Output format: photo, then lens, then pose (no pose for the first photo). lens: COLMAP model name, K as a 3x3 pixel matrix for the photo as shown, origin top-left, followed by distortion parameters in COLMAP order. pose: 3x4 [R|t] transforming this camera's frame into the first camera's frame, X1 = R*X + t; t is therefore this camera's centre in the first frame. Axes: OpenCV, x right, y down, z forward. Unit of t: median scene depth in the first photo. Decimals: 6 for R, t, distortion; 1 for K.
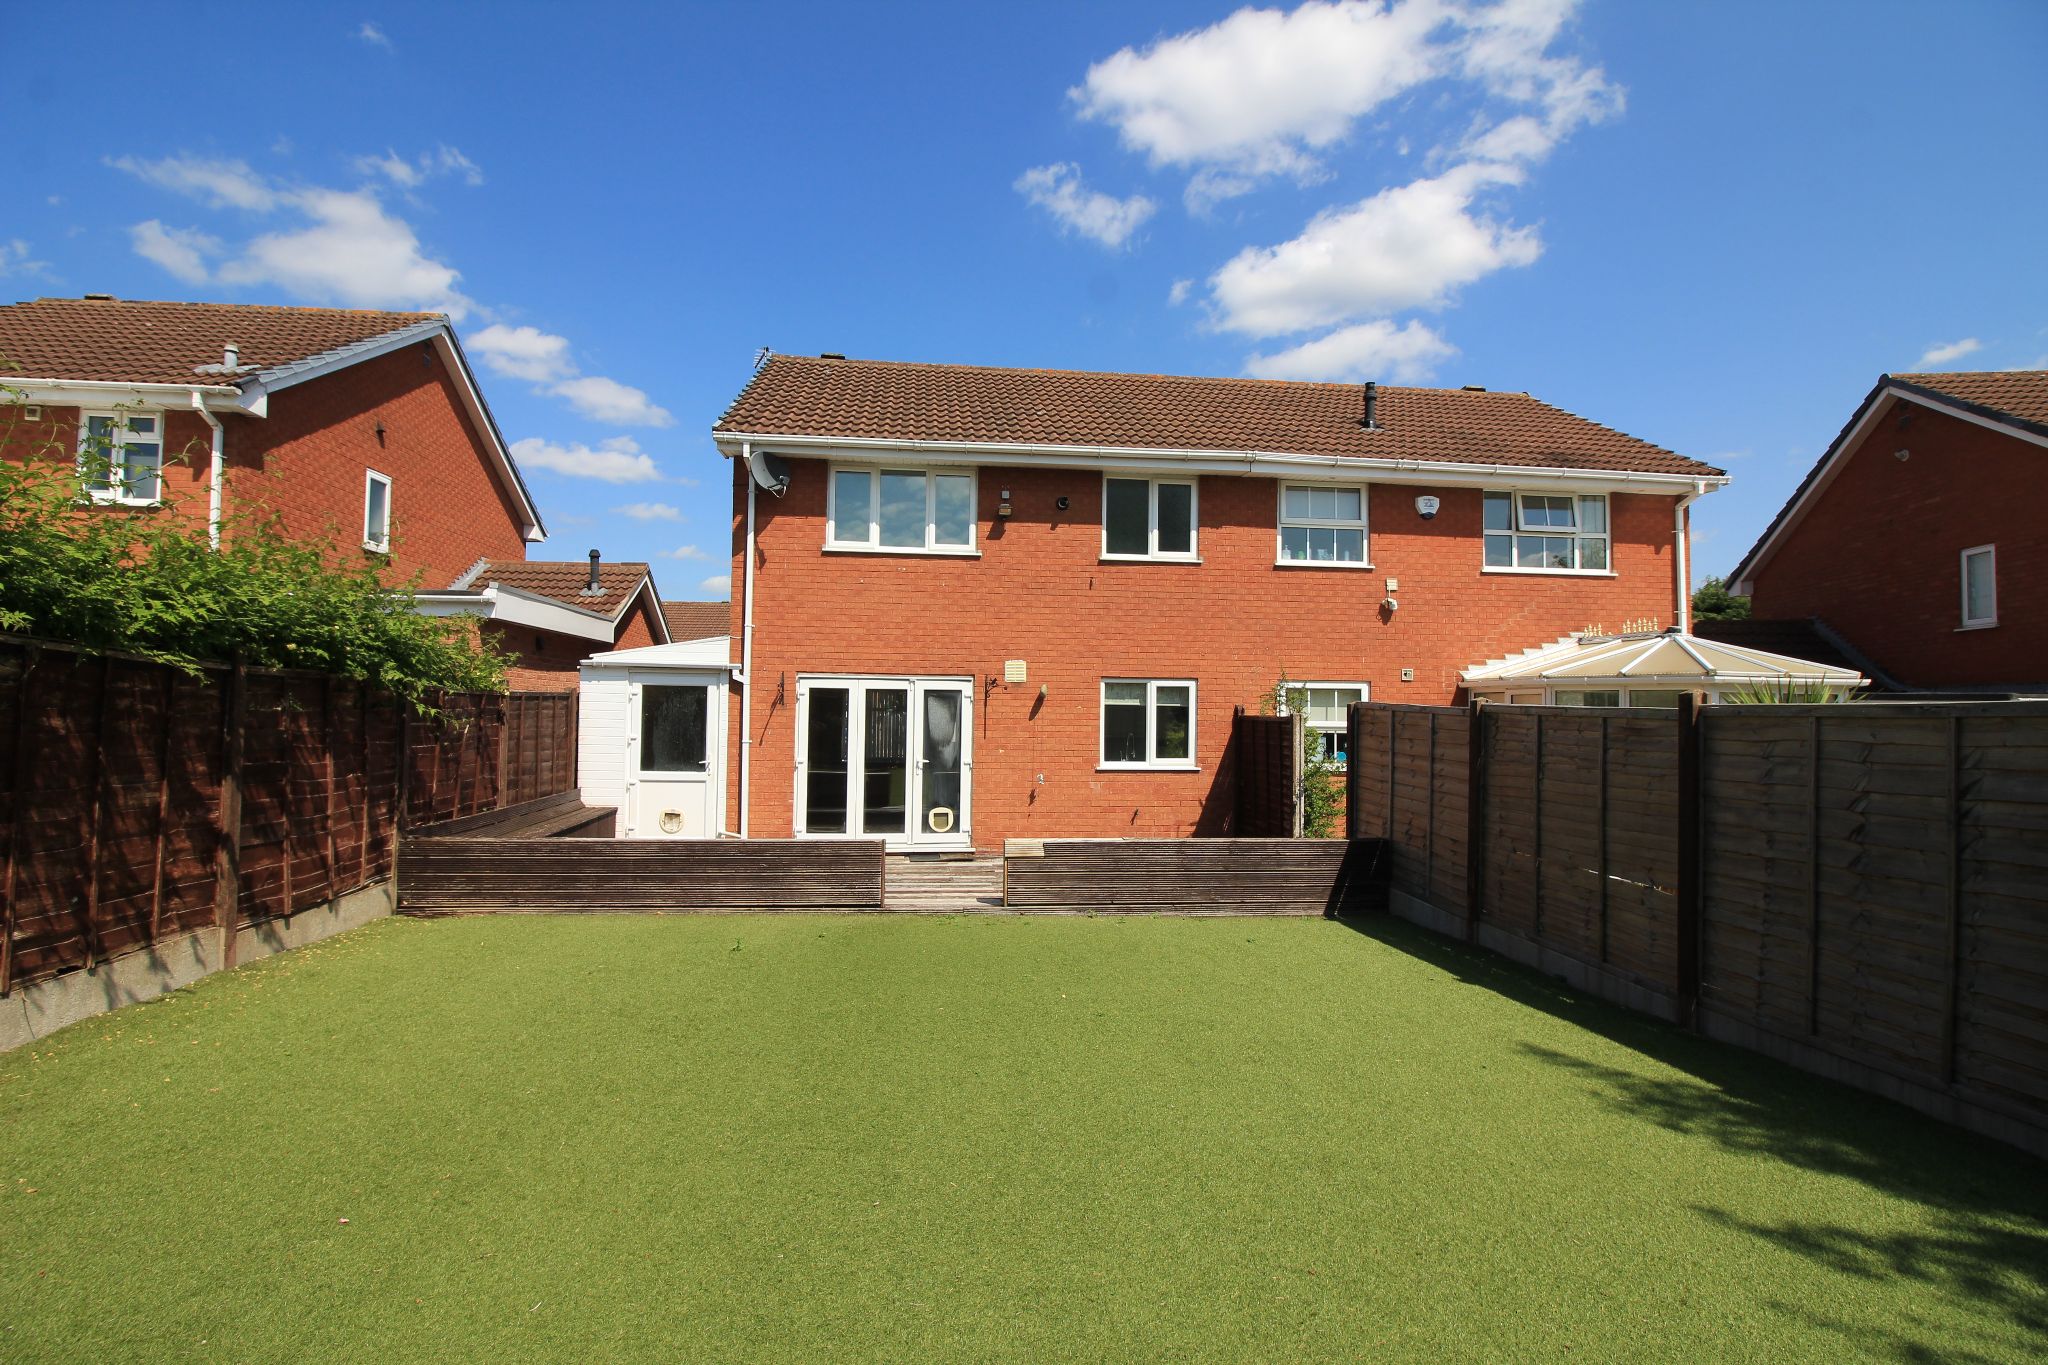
lens RADIAL K [[951.3, 0, 1024.0], [0, 951.3, 682.5], [0, 0, 1]] dist [-0.000035, -0.000022]
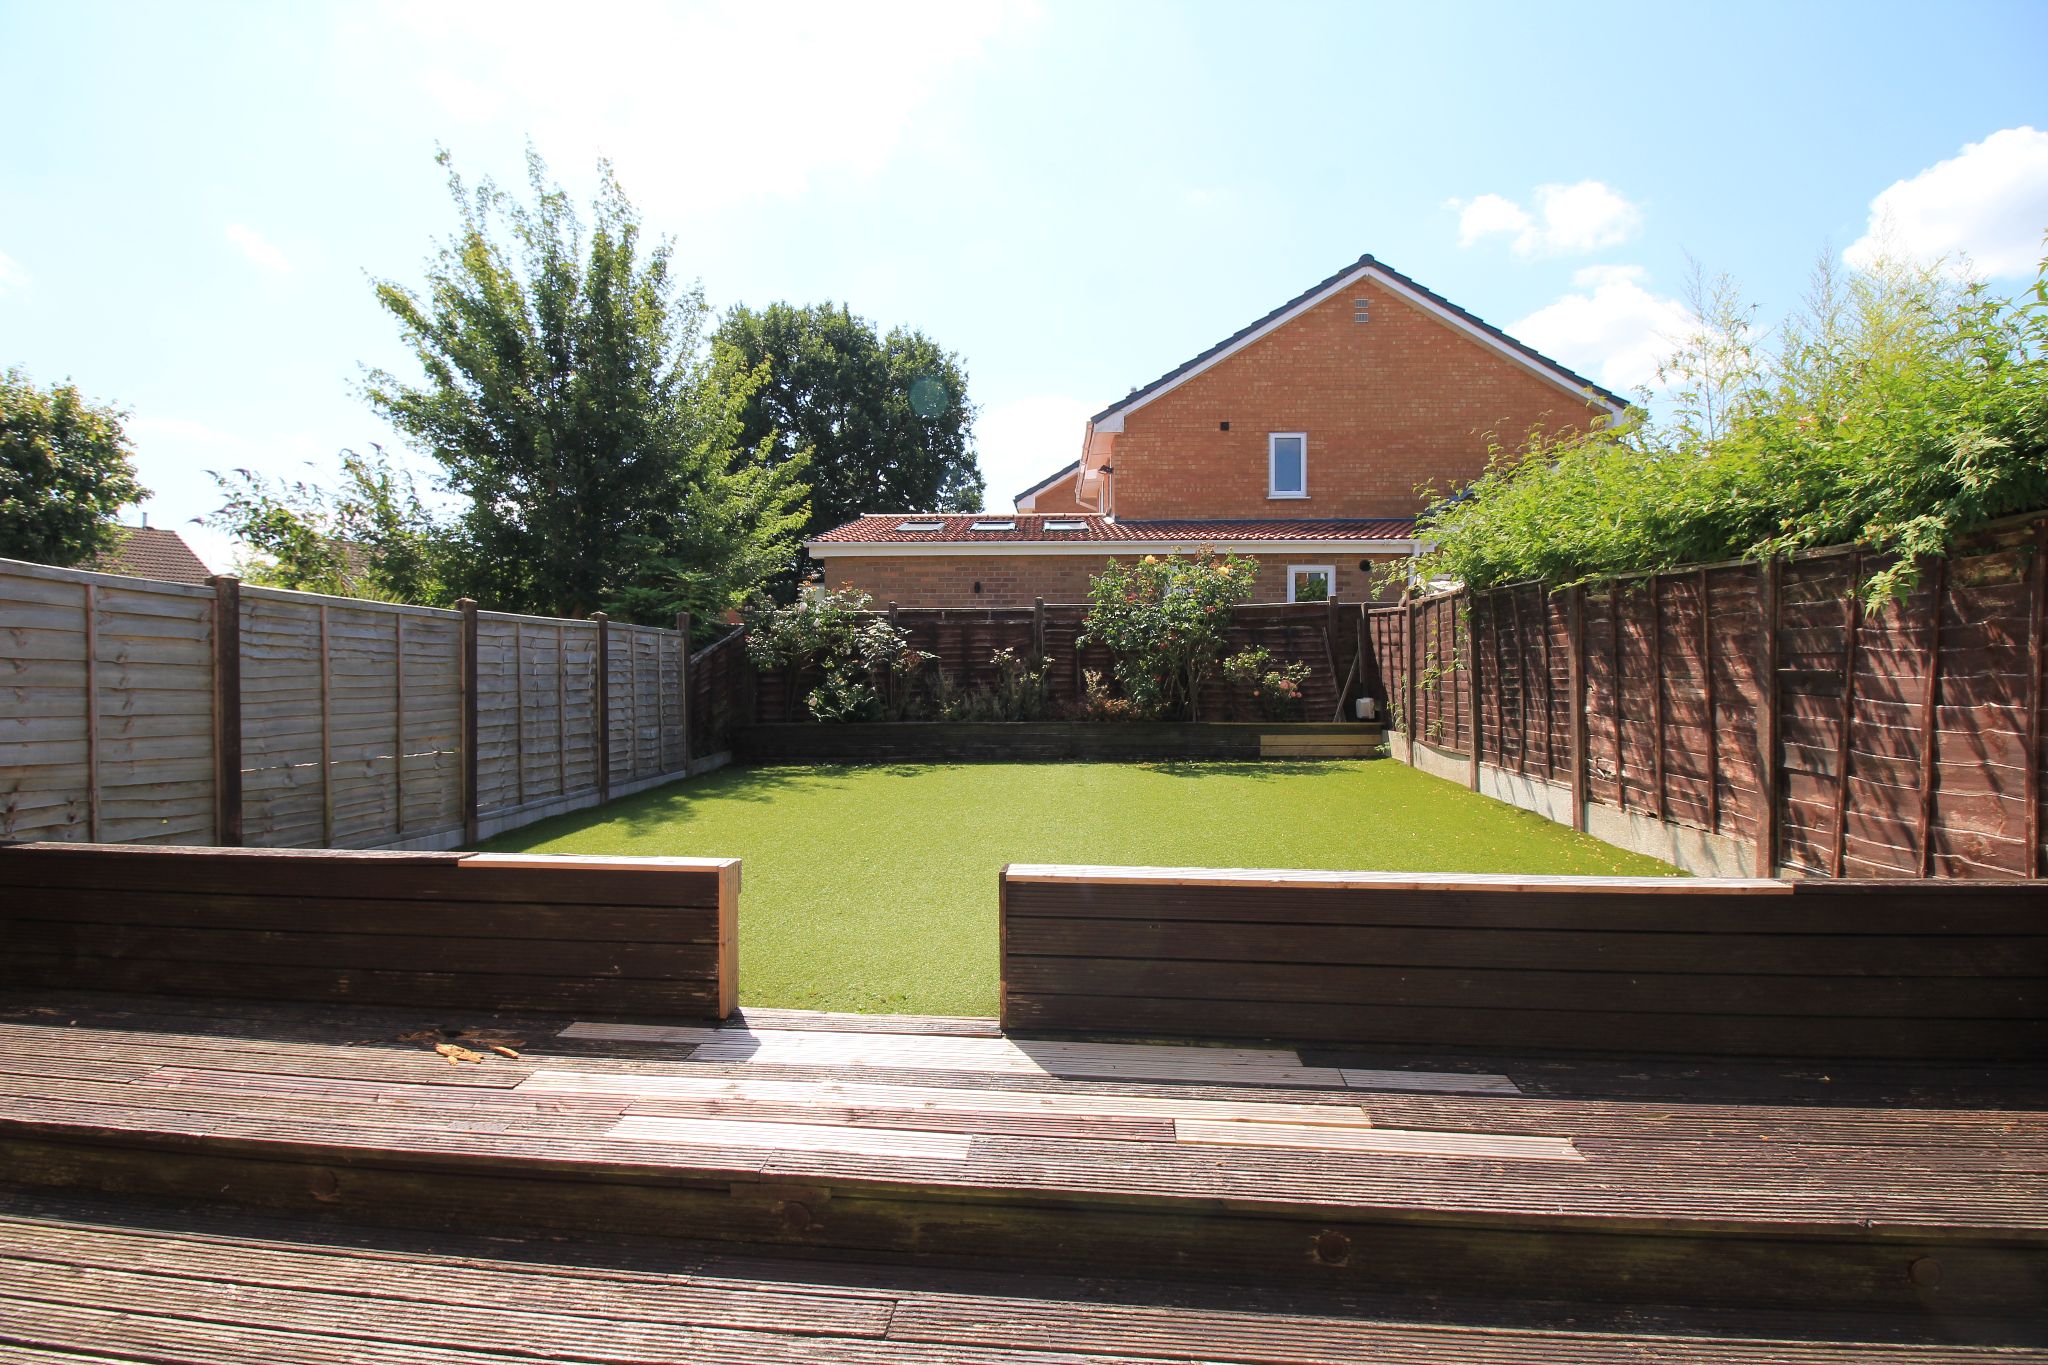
lens RADIAL K [[951.3, 0, 1024.0], [0, 951.3, 682.5], [0, 0, 1]] dist [-0.000035, -0.000022]
pose [[-0.980059, -0.014030, 0.198209, -0.370599], [-0.018005, 0.999671, -0.018267, 0.142178], [-0.197887, -0.021471, -0.979990, 2.235117]]
